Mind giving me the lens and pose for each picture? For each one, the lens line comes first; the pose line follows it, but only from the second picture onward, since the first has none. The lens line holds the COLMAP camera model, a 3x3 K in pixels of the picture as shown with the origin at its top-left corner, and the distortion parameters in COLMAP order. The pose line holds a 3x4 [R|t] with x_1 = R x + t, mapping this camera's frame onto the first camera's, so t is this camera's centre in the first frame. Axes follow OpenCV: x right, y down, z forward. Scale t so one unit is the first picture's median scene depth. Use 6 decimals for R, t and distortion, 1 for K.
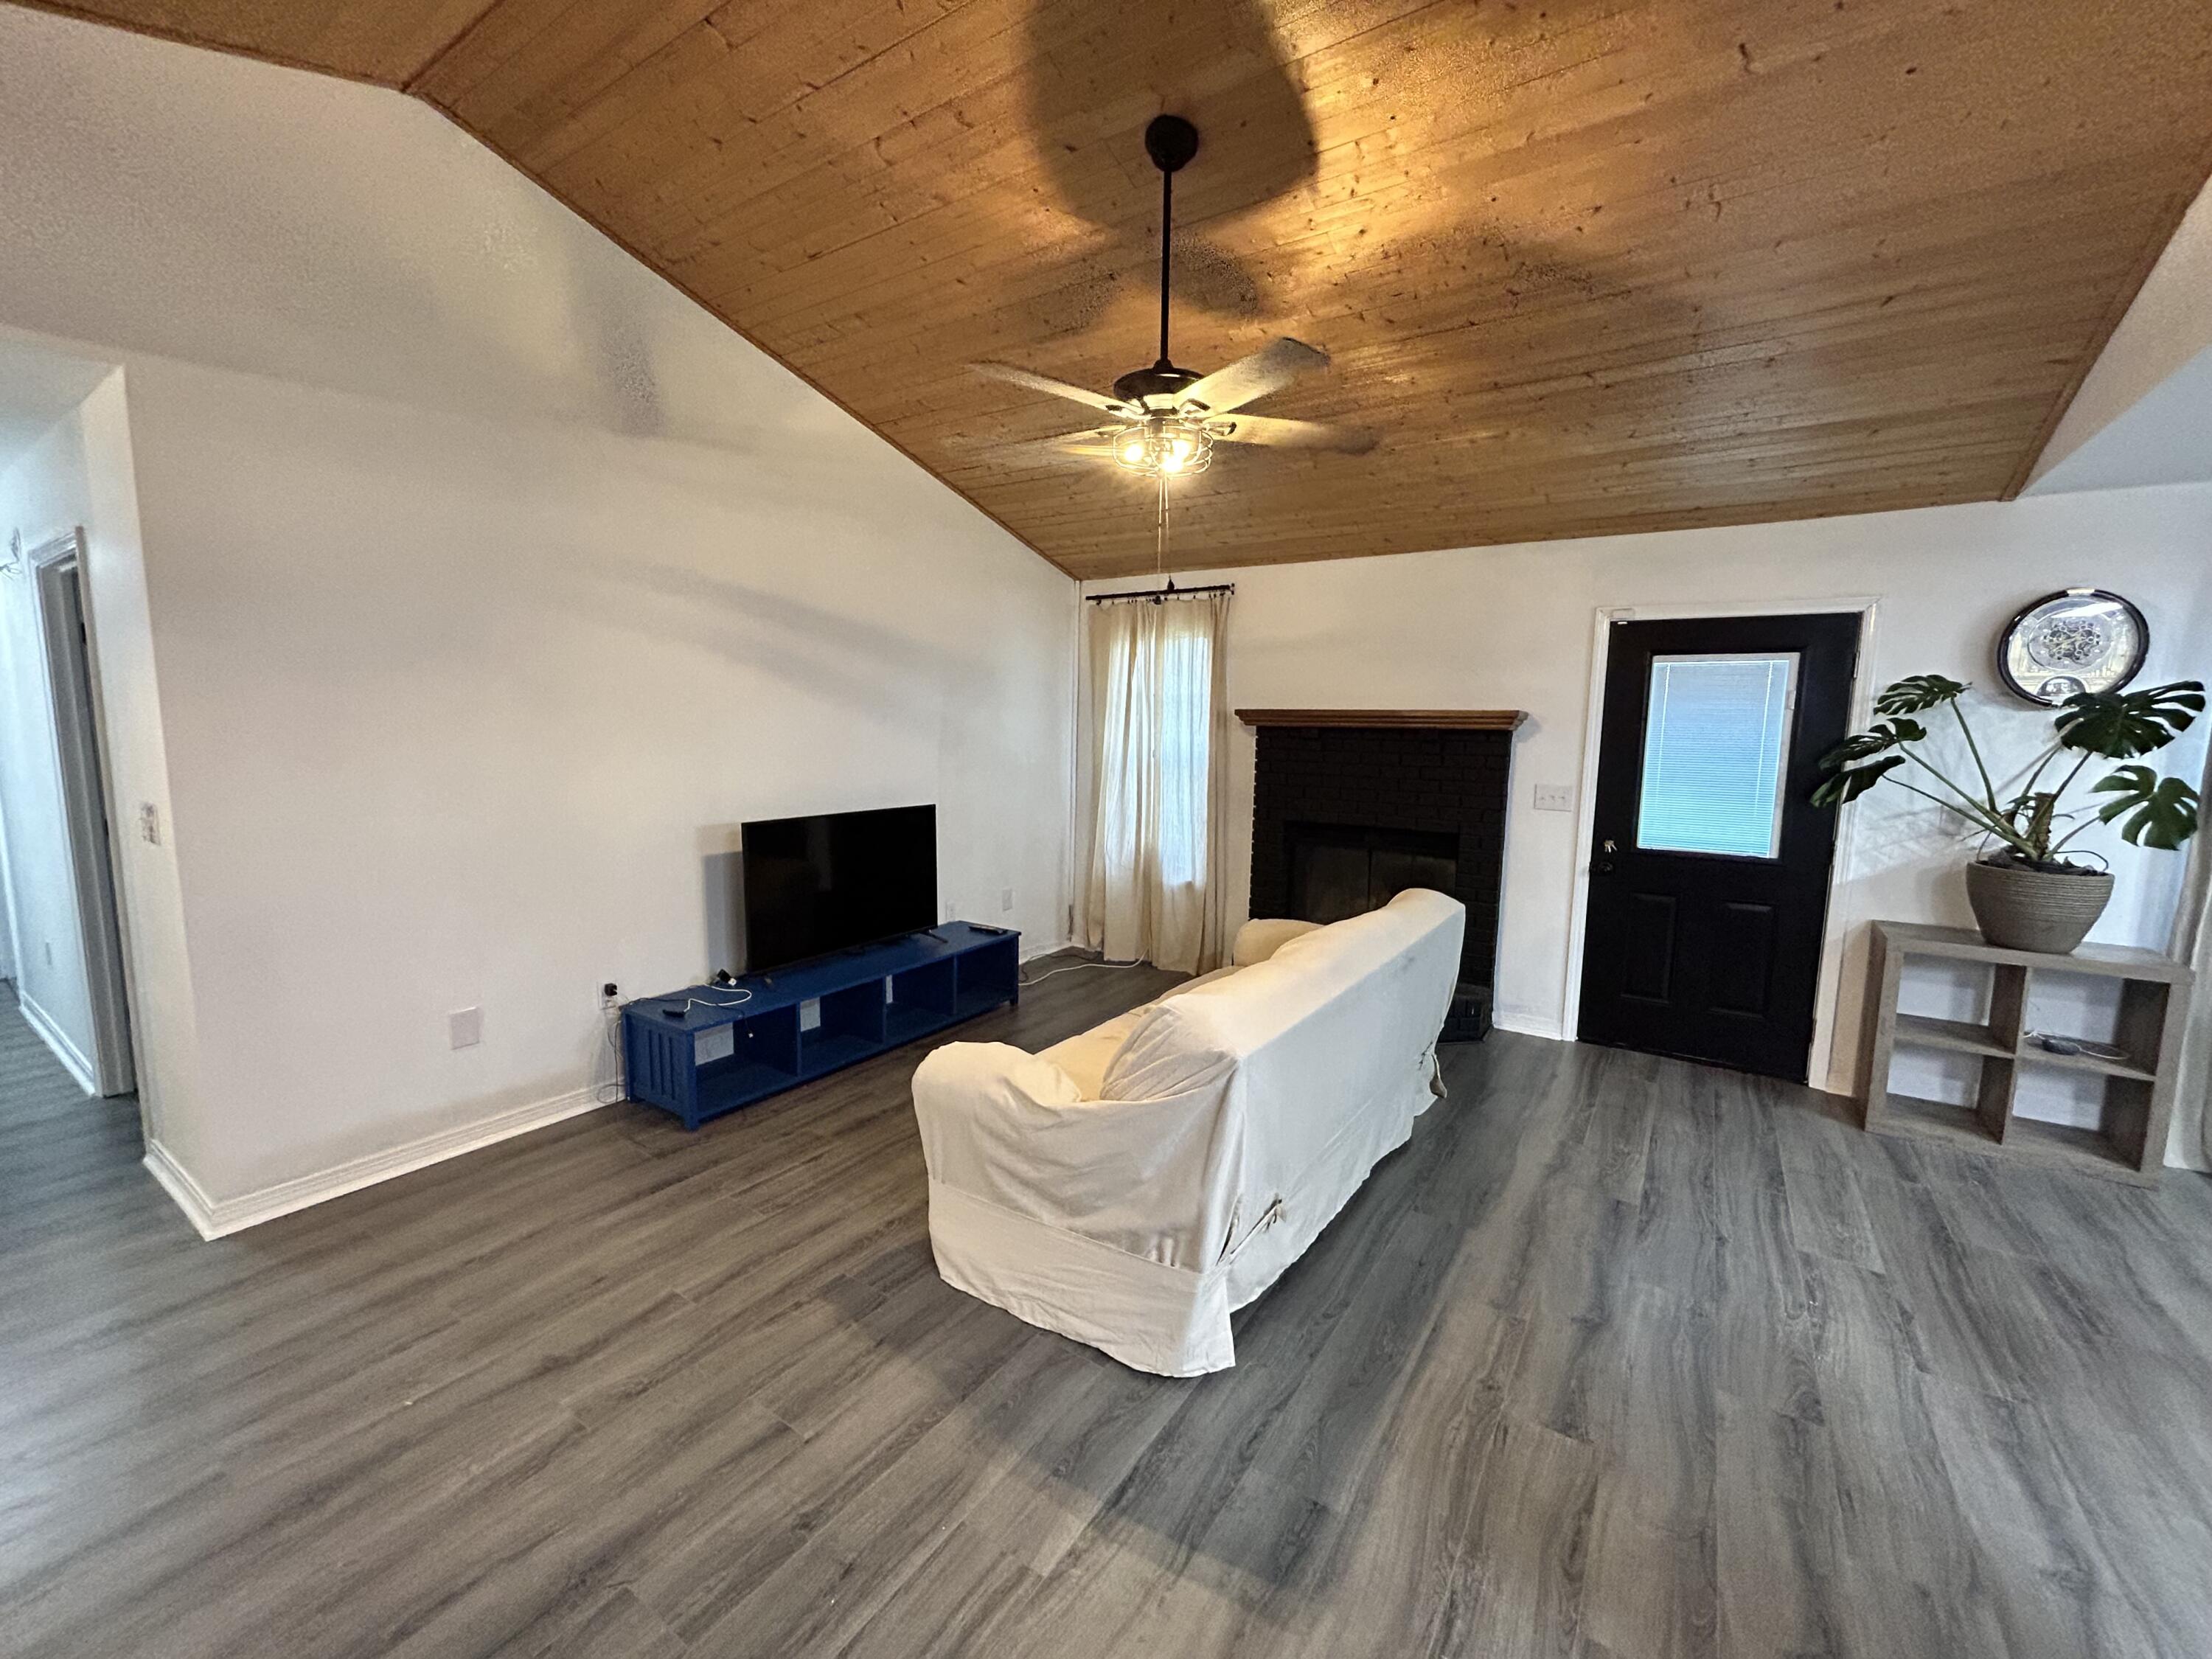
lens RADIAL K [[895.9, 0, 1106.0], [0, 895.9, 827.1], [0, 0, 1]] dist [-0.000619, 0.001383]
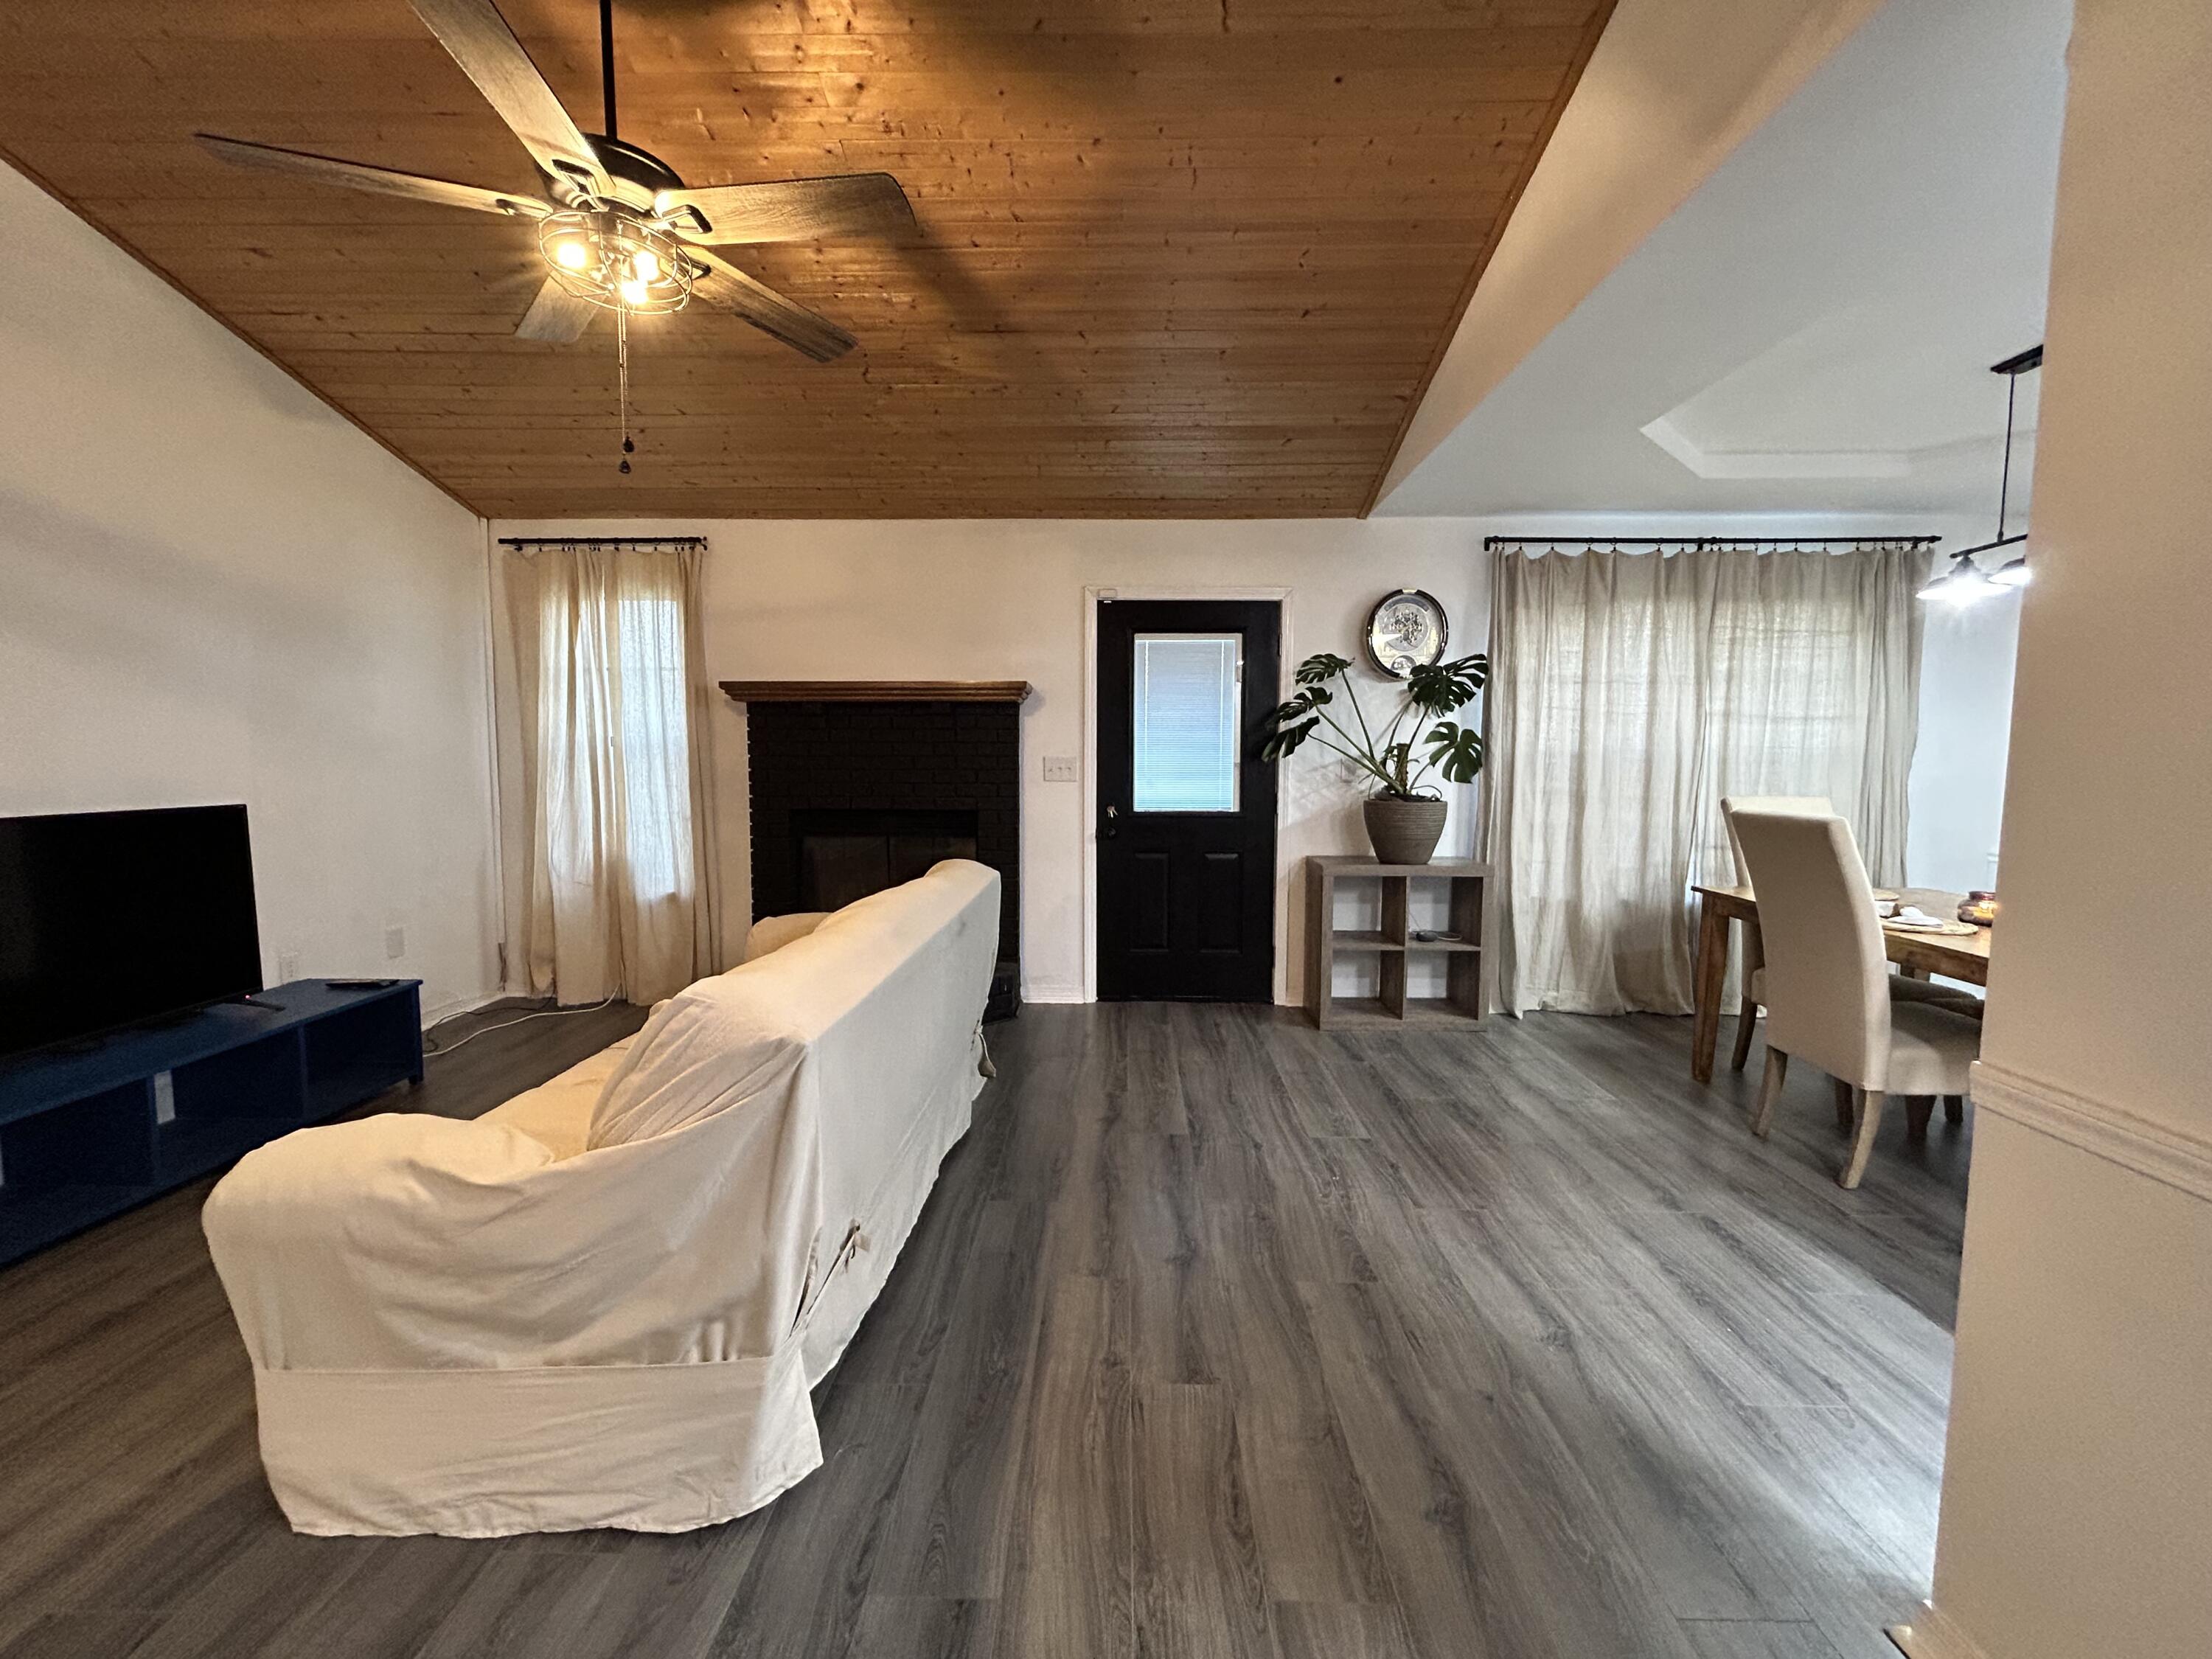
lens RADIAL K [[895.9, 0, 1106.0], [0, 895.9, 827.1], [0, 0, 1]] dist [-0.000619, 0.001383]
pose [[0.842043, -0.058253, 0.536256, -0.016879], [0.075091, 0.997131, -0.009594, 0.063864], [-0.534158, 0.048346, 0.844001, 0.142709]]
